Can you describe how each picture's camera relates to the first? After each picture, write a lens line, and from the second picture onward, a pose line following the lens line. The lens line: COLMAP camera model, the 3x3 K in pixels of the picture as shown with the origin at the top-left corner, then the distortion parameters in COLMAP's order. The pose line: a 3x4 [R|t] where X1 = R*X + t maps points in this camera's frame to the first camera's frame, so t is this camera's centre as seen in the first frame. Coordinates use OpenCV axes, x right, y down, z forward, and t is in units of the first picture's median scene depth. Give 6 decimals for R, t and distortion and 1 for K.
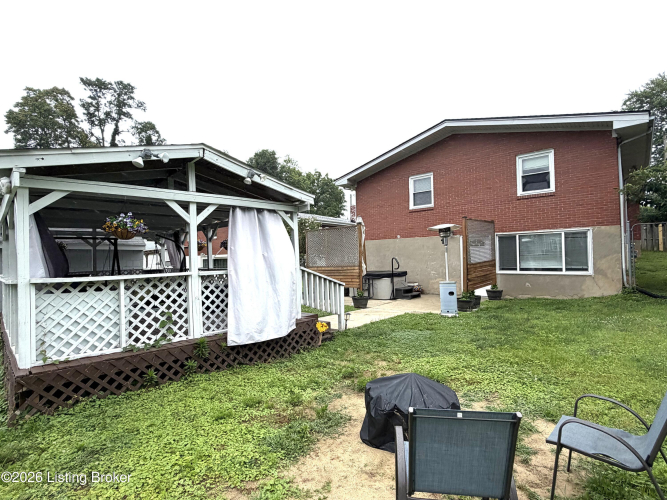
lens RADIAL K [[349.6, 0, 333.8], [0, 349.6, 250.2], [0, 0, 1]] dist [0.000162, 0.000005]
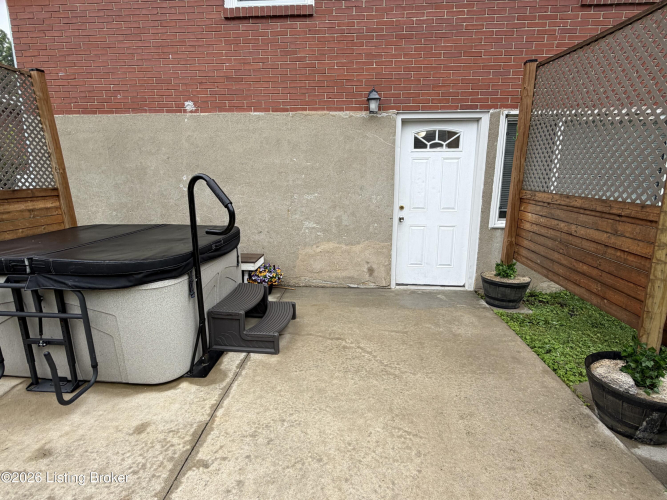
lens RADIAL K [[345.2, 0, 333.5], [0, 345.2, 253.2], [0, 0, 1]] dist [0.002398, 0.000277]
pose [[0.798305, -0.105431, 0.592953, 0.101343], [-0.029777, 0.976444, 0.213707, 0.018661], [-0.601517, -0.188260, 0.776360, 0.715283]]
